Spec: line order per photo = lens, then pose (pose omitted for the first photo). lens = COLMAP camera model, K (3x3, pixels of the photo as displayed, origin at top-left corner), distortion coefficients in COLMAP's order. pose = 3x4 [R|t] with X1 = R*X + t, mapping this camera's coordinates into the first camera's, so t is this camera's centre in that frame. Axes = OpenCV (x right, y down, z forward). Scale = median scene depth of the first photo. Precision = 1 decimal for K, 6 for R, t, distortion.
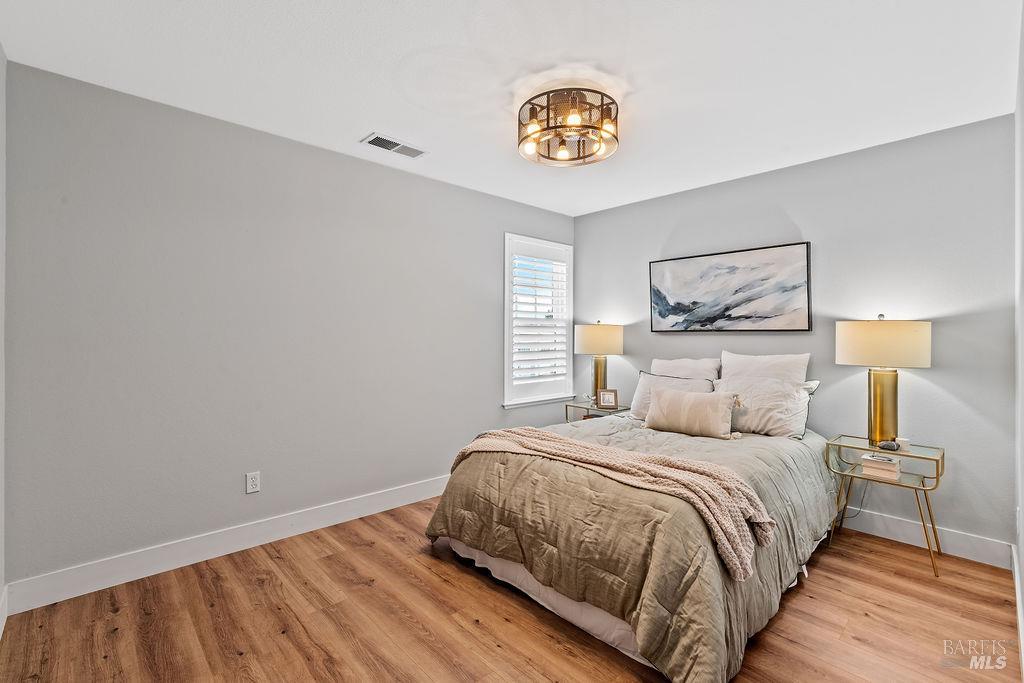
lens RADIAL K [[455.5, 0, 540.6], [0, 455.5, 332.0], [0, 0, 1]] dist [-0.001504, 0.000043]
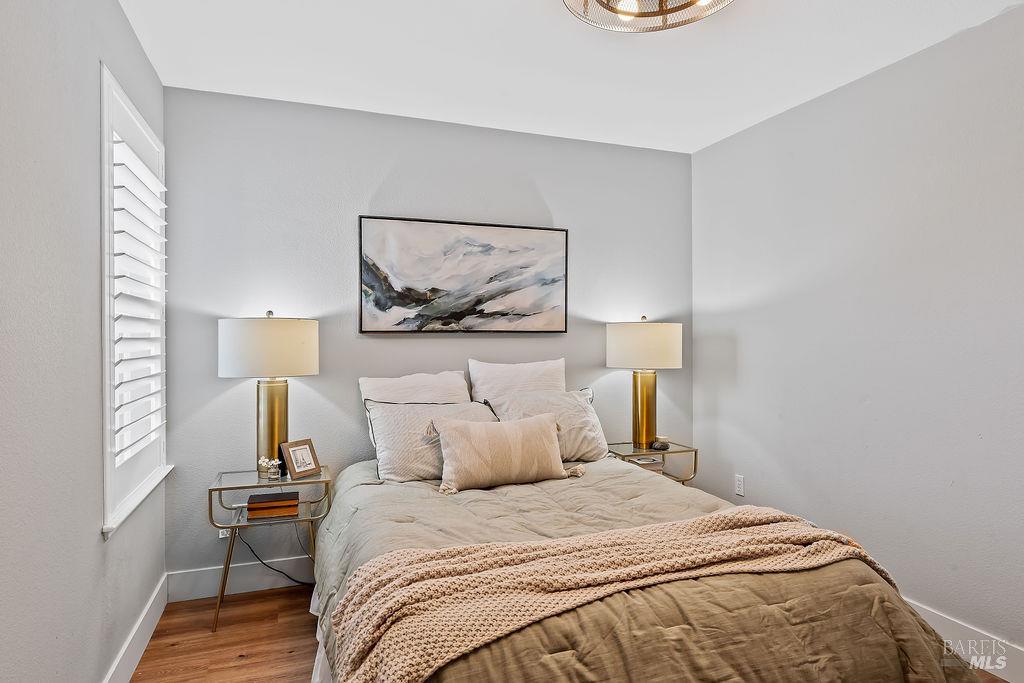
lens RADIAL K [[571.4, 0, 507.9], [0, 571.4, 338.7], [0, 0, 1]] dist [0.002145, 0.001147]
pose [[0.429103, -0.008243, 0.903218, -0.395221], [-0.004070, 0.999931, 0.011059, -0.001797], [-0.903247, -0.008422, 0.429039, 0.561866]]
